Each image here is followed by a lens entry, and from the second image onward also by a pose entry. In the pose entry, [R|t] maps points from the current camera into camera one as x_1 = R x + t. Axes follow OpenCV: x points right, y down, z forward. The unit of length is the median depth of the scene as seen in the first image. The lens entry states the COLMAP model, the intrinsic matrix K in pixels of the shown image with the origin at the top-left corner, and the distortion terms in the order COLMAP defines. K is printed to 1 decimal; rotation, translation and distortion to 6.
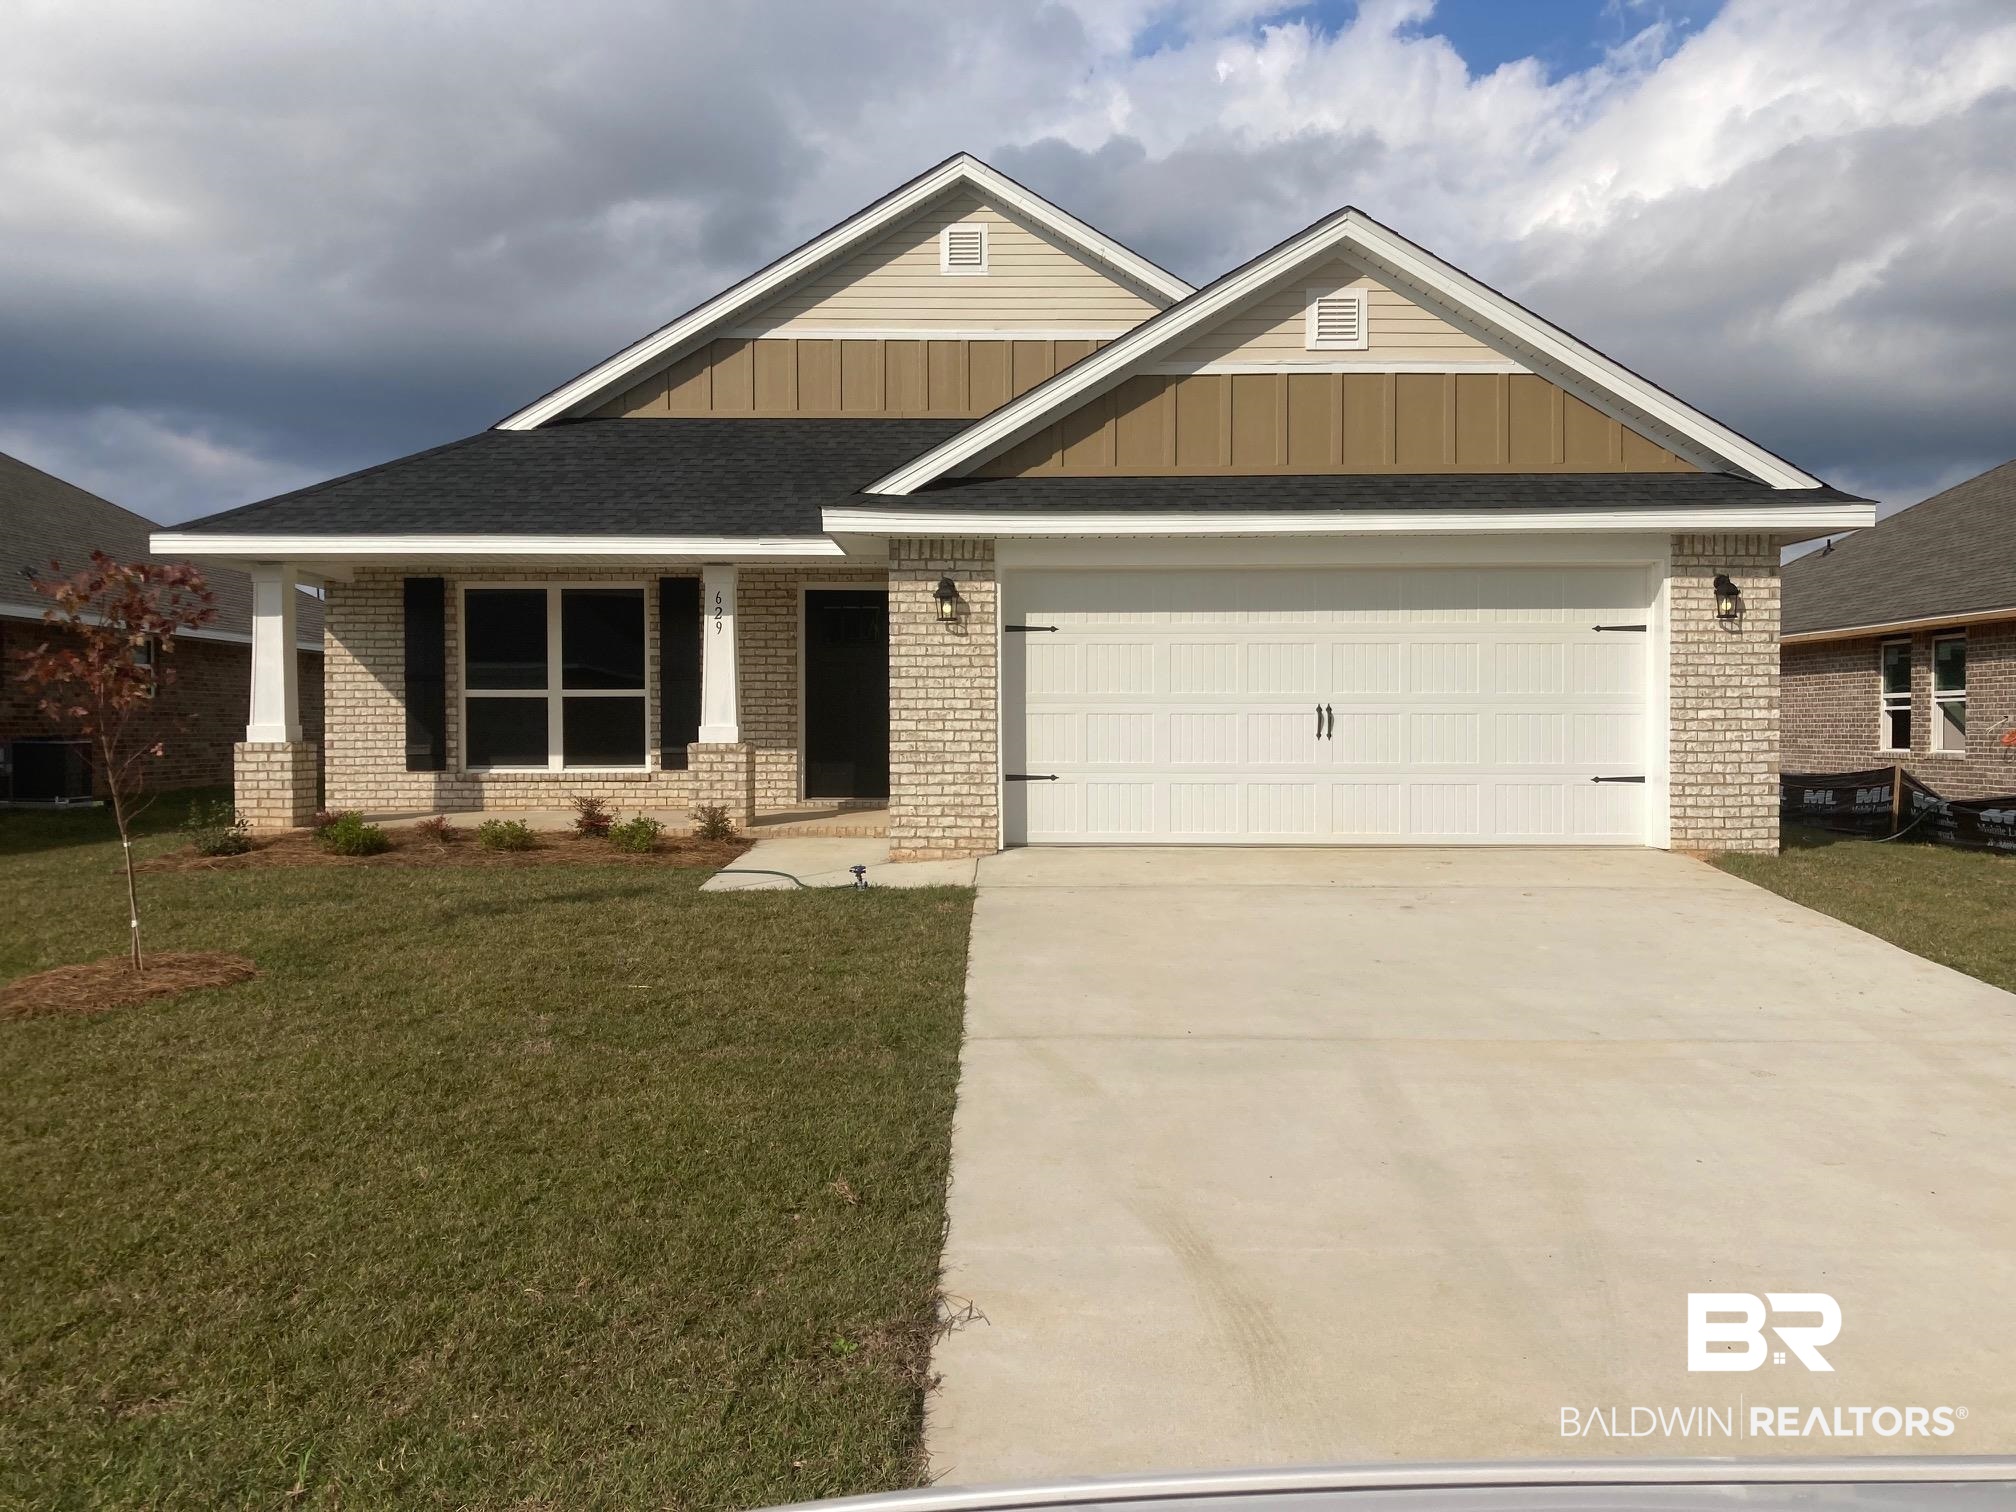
lens RADIAL K [[1683.7, 0, 1019.1], [0, 1683.7, 759.3], [0, 0, 1]] dist [0.010105, 0.006761]
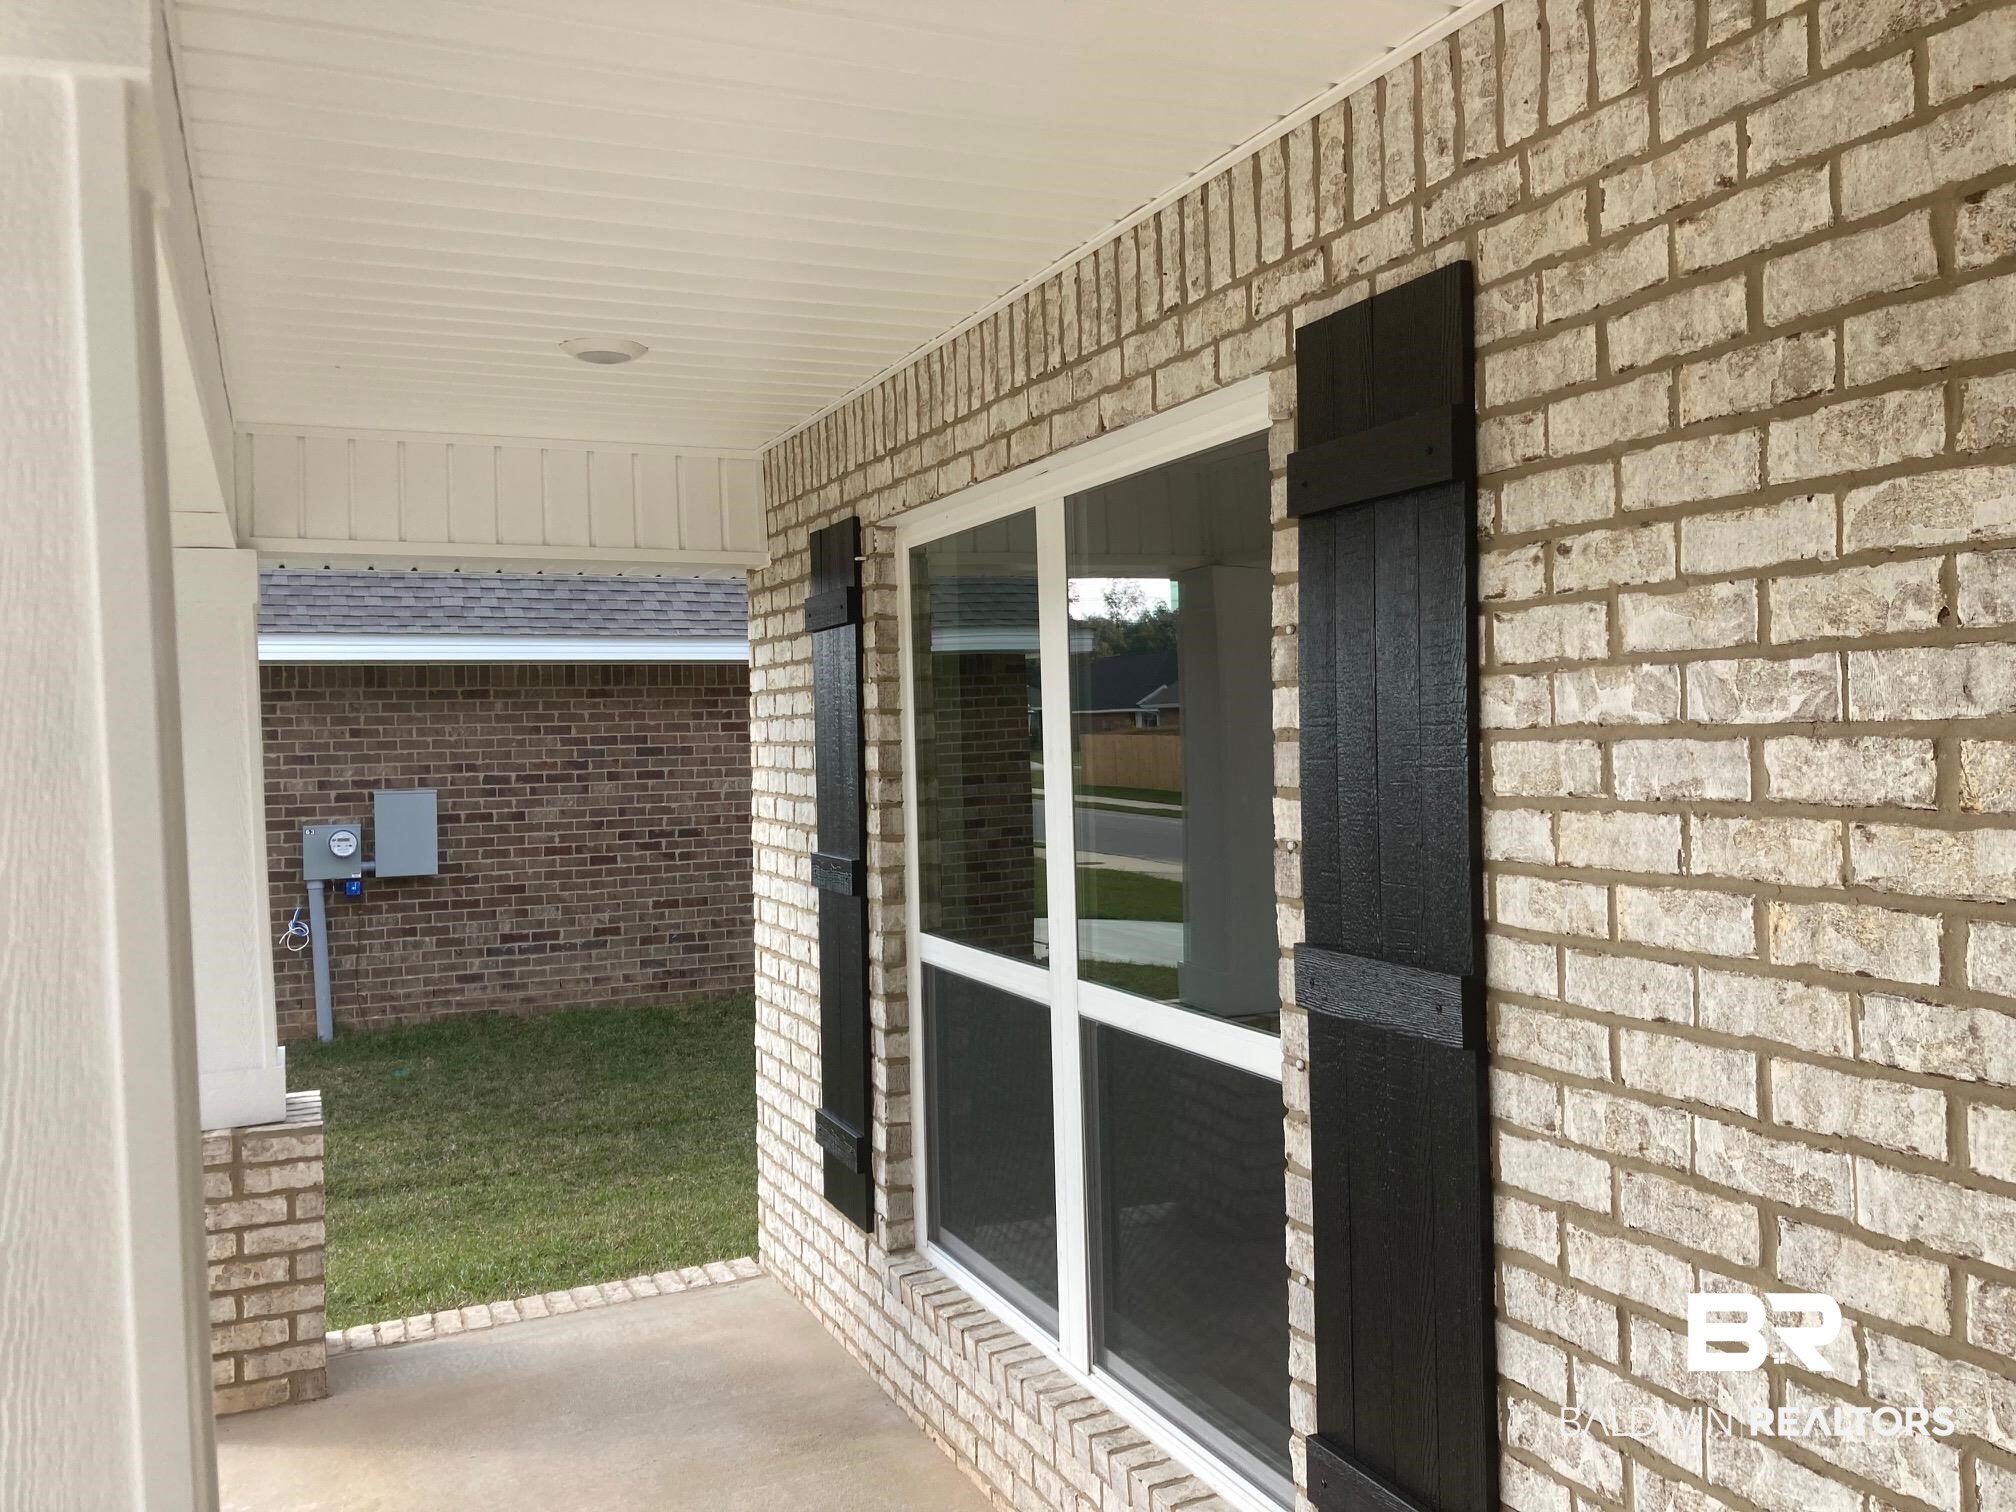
lens RADIAL K [[1661.3, 0, 1007.7], [0, 1661.3, 746.4], [0, 0, 1]] dist [0.007521, 0.014709]
pose [[0.376013, -0.001174, -0.926614, -0.084323], [-0.016455, 0.999833, -0.007944, -0.068654], [0.926468, 0.018235, 0.375931, 0.916512]]
